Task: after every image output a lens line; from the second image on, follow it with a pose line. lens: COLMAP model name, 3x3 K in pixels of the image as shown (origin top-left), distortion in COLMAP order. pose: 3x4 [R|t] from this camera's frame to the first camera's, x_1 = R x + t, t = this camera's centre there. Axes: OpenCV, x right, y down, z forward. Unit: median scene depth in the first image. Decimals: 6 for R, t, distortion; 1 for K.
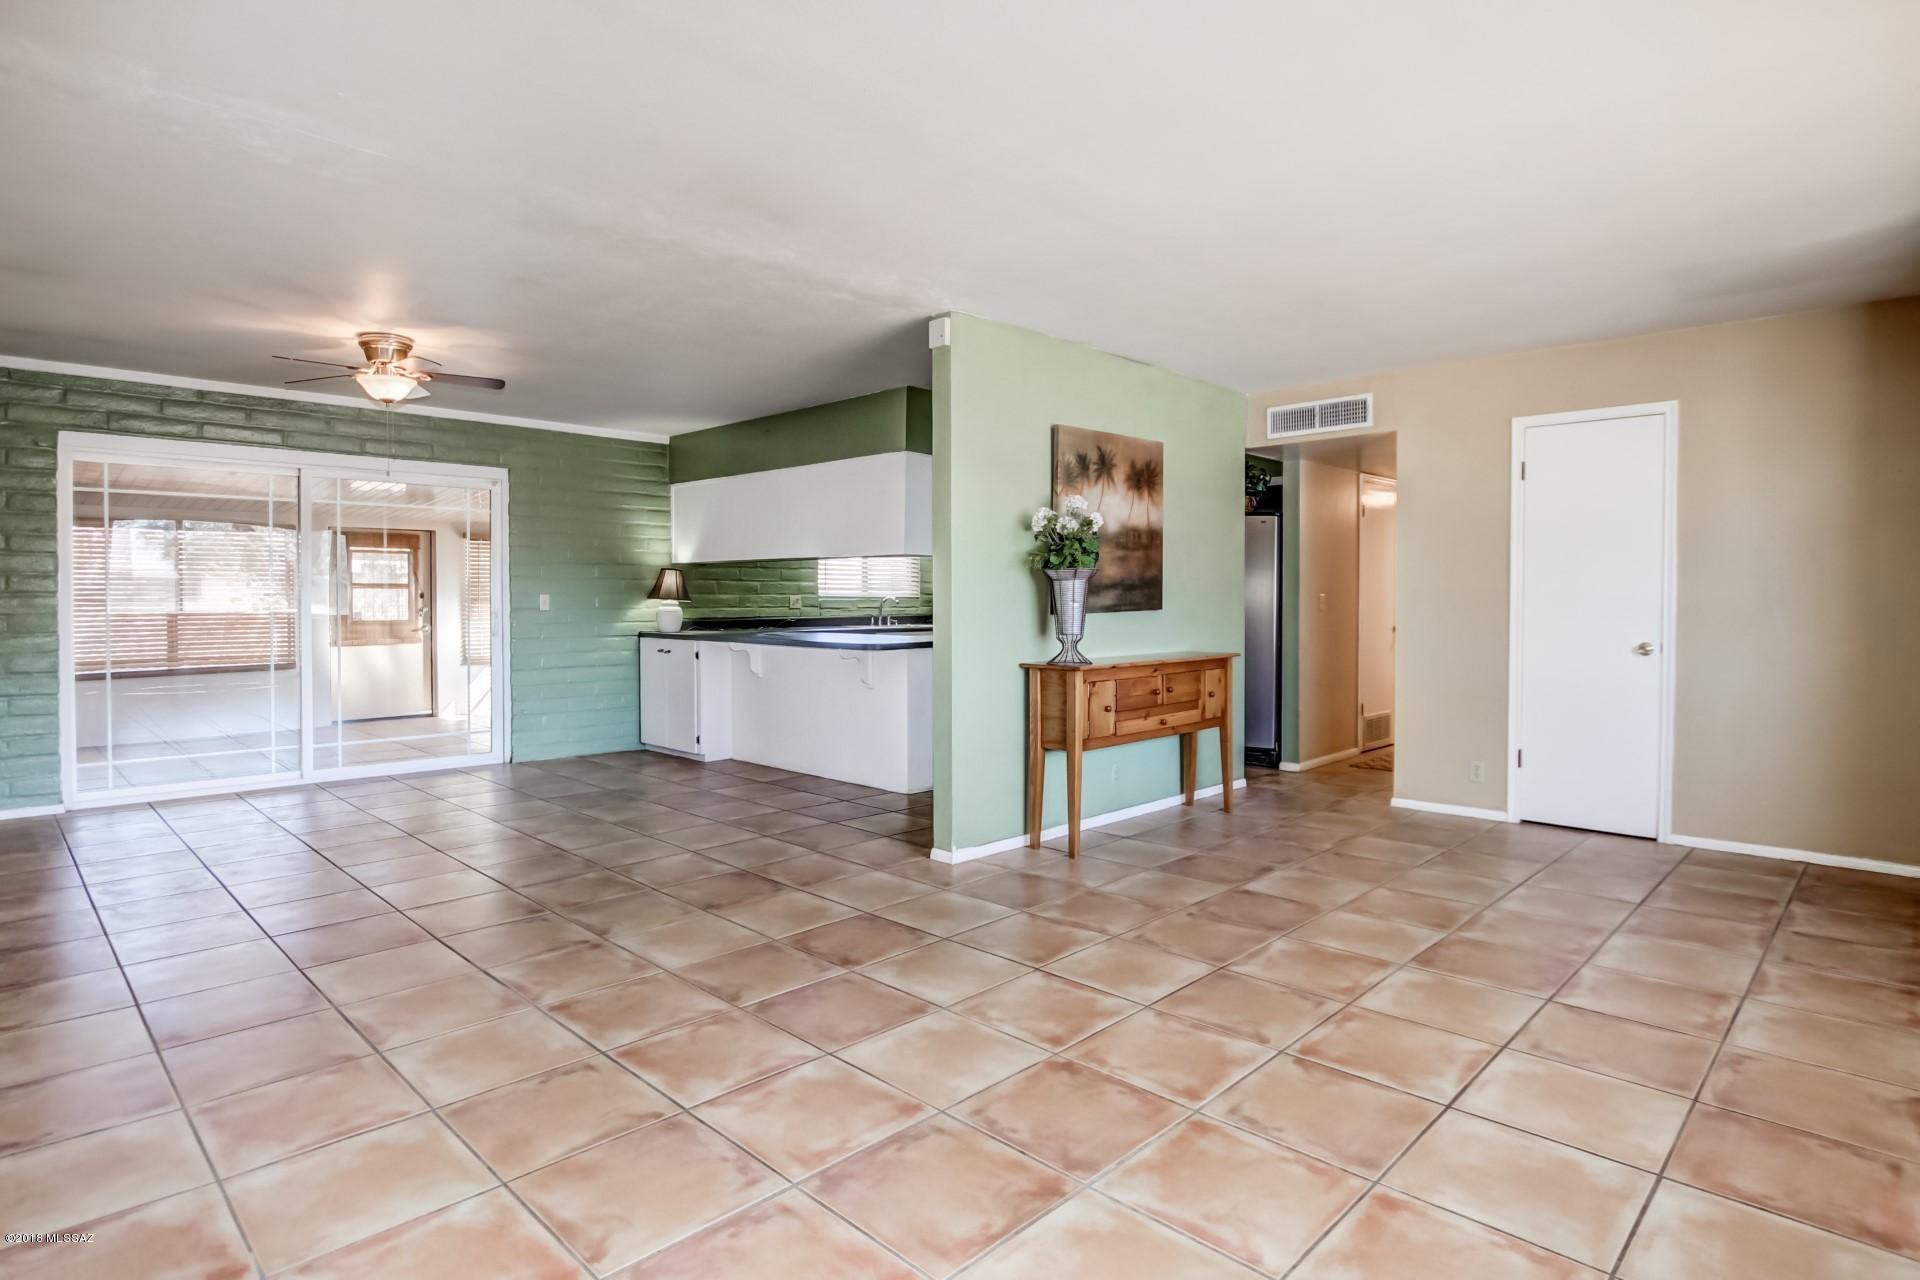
lens RADIAL K [[1011.4, 0, 955.9], [0, 1011.4, 630.5], [0, 0, 1]] dist [-0.020232, 0.001119]
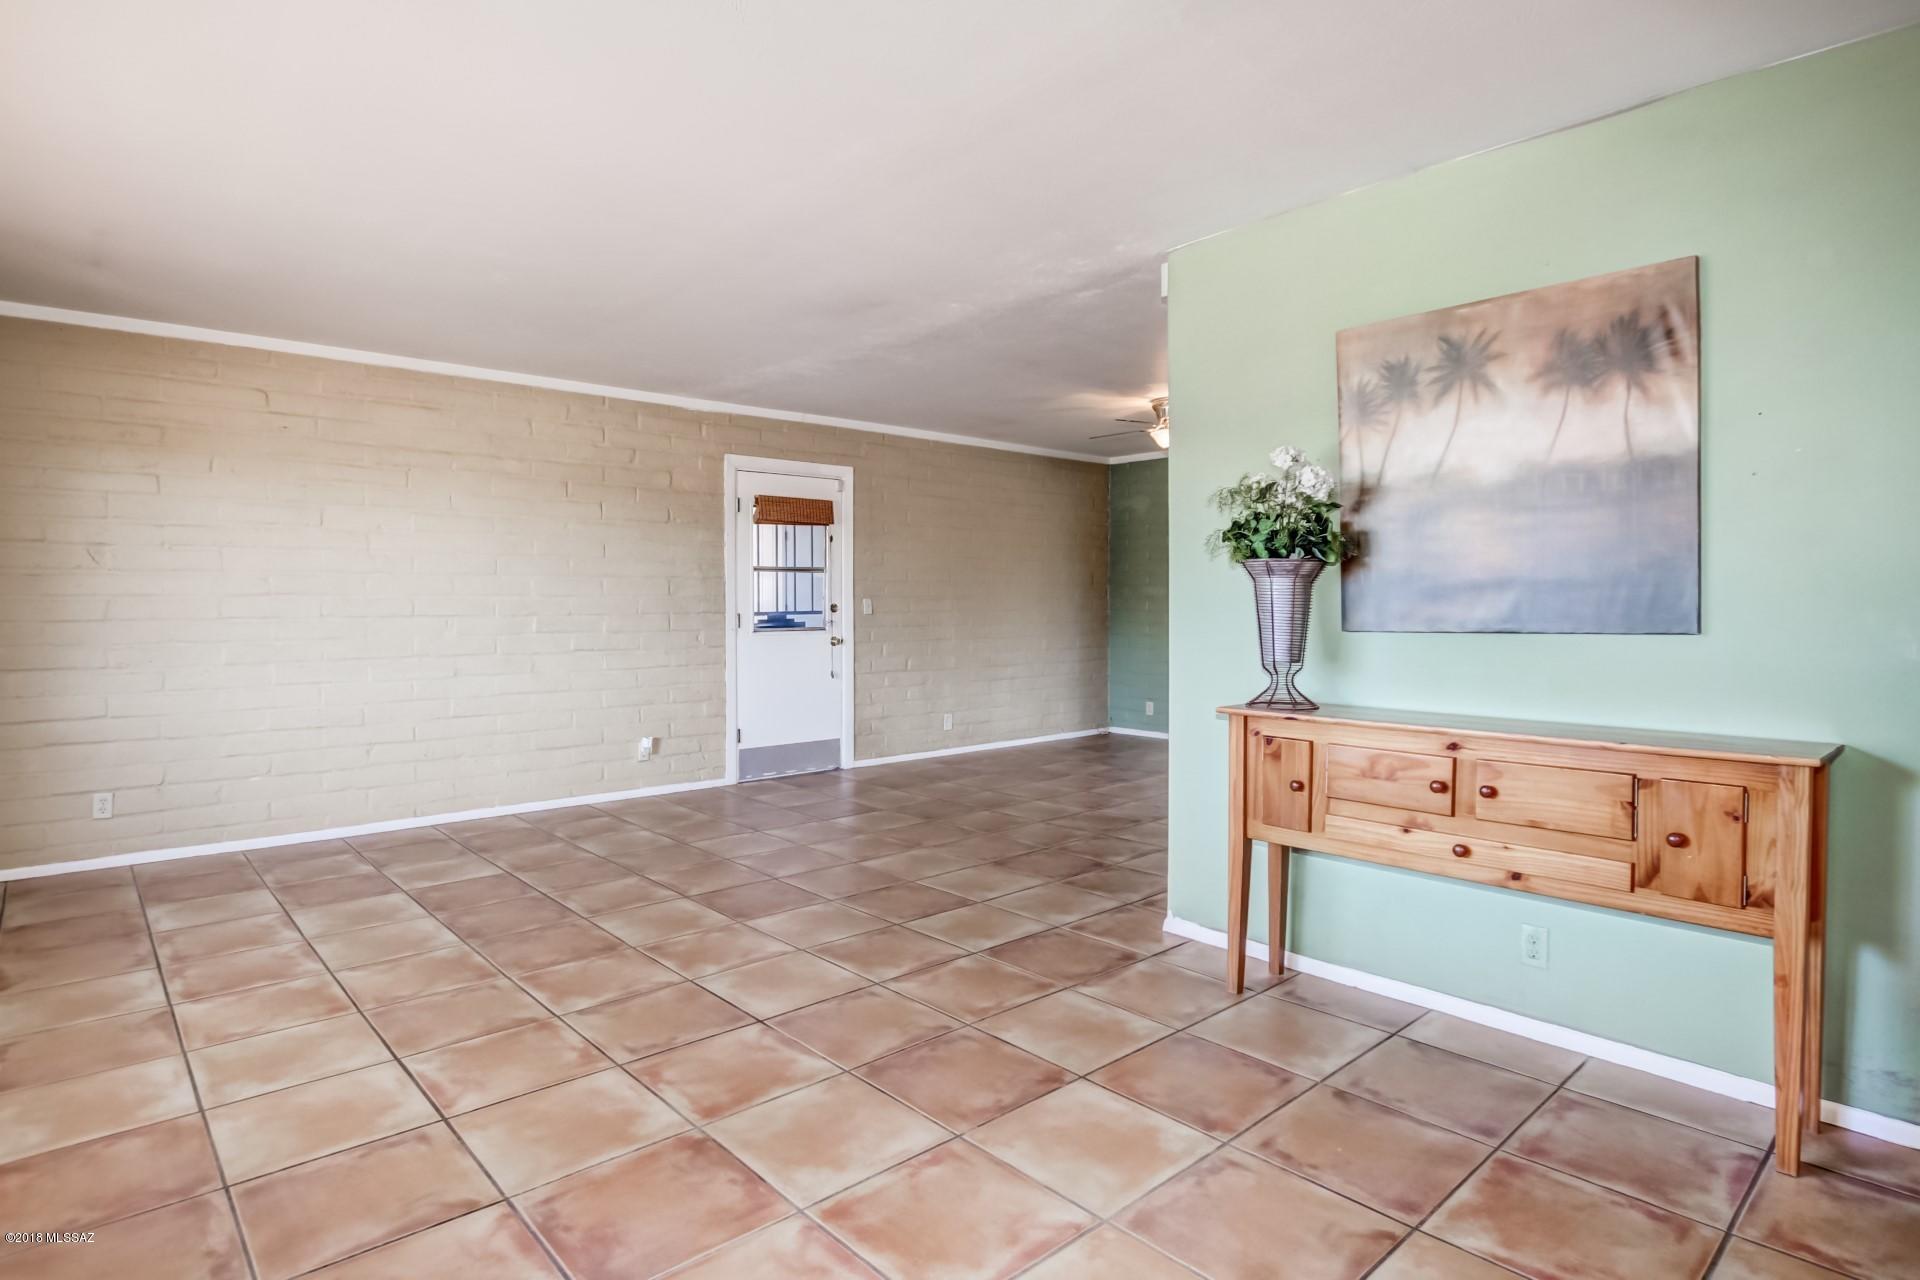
lens RADIAL K [[1011.4, 0, 955.9], [0, 1011.4, 630.5], [0, 0, 1]] dist [-0.020232, 0.001119]
pose [[-0.055970, 0.030619, -0.997963, 1.159037], [-0.034020, 0.998891, 0.032556, -0.045057], [0.997853, 0.035772, -0.054866, 1.240033]]
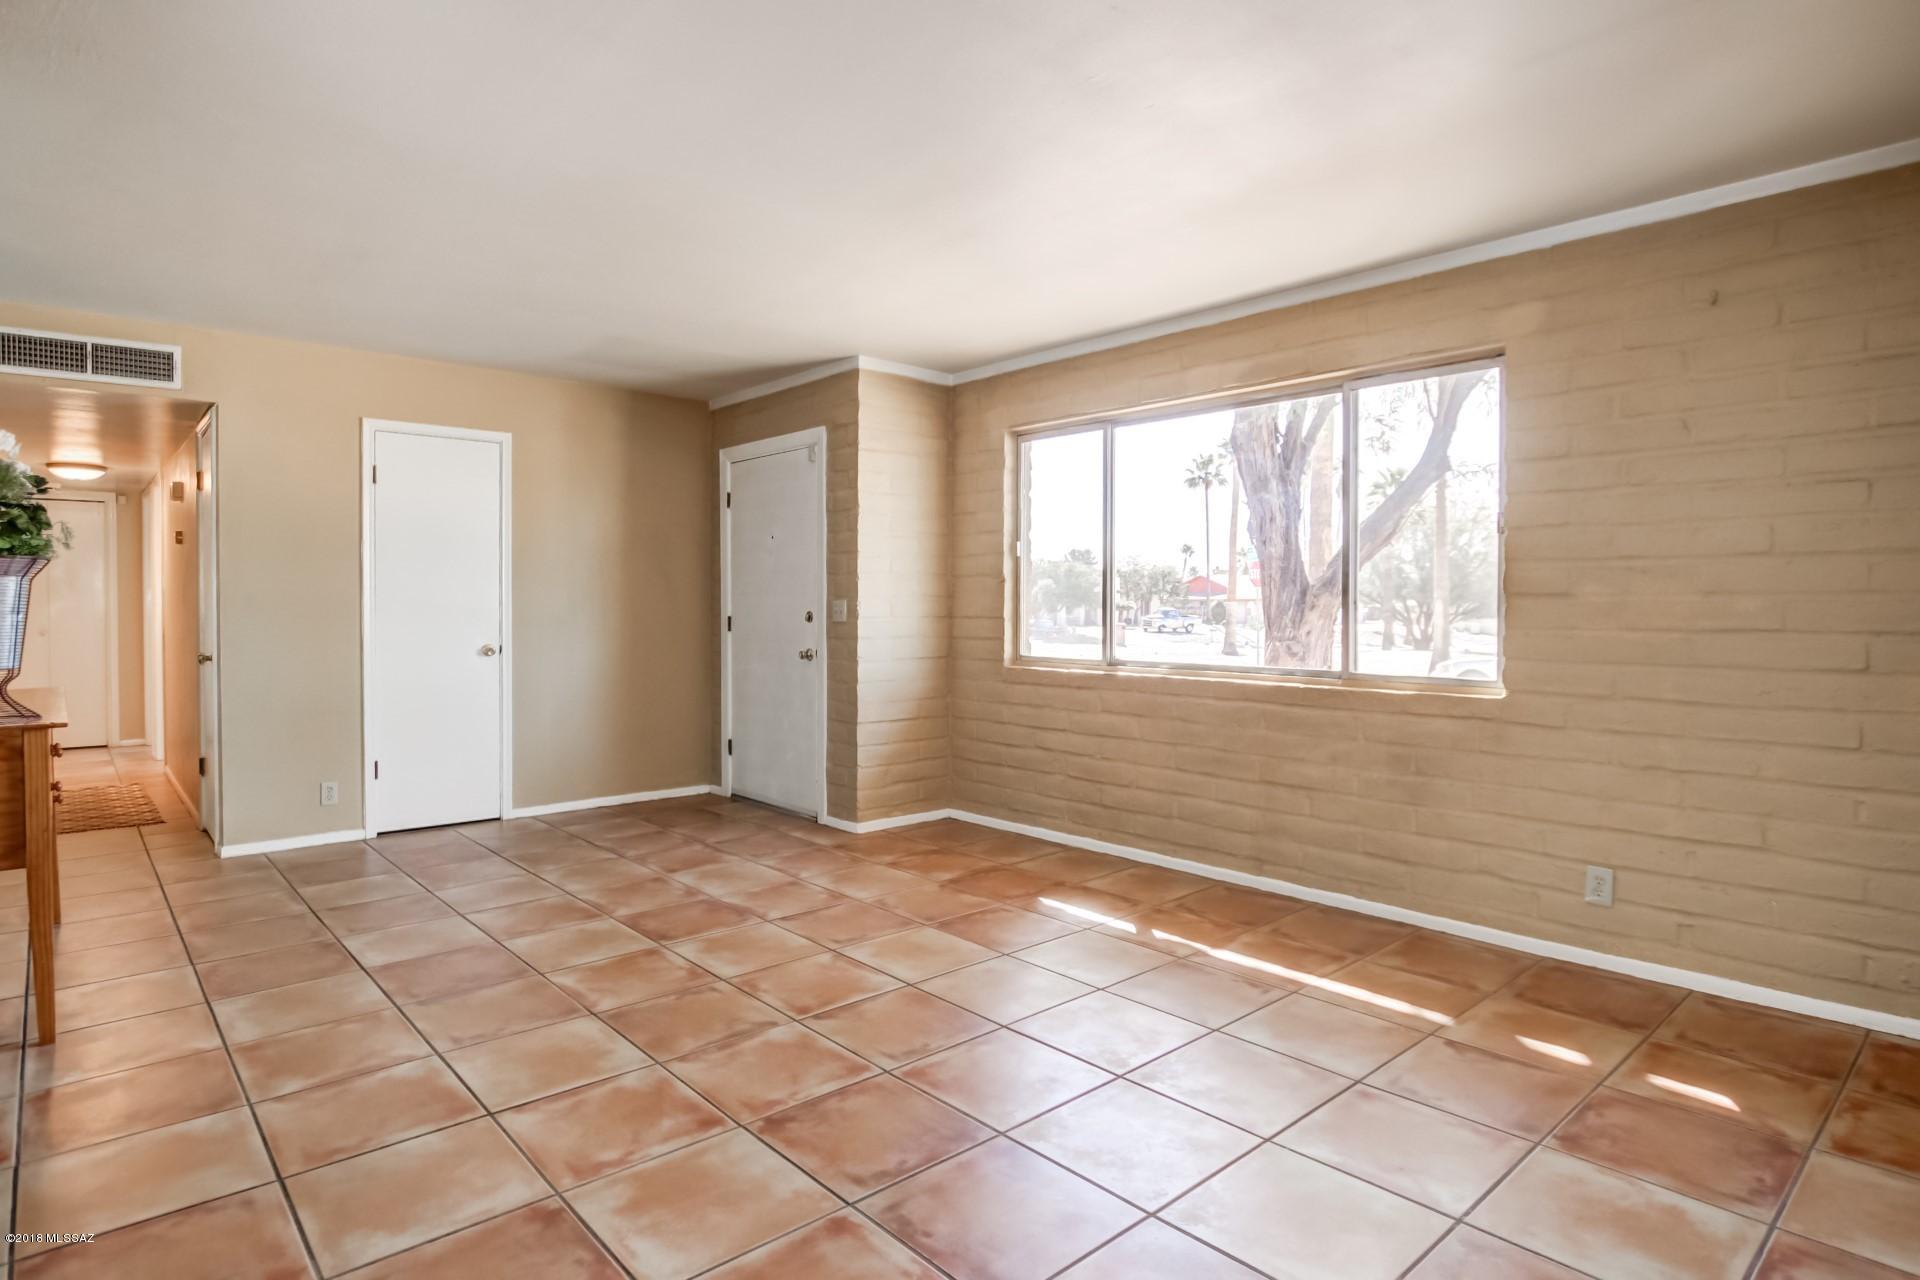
lens RADIAL K [[1024.7, 0, 960.0], [0, 1024.7, 640.0], [0, 0, 1]] dist [-0.025302, 0.000172]
pose [[0.058251, -0.032397, 0.997776, -0.632516], [0.031114, 0.999047, 0.030622, -0.018199], [-0.997817, 0.029261, 0.059204, 0.623996]]
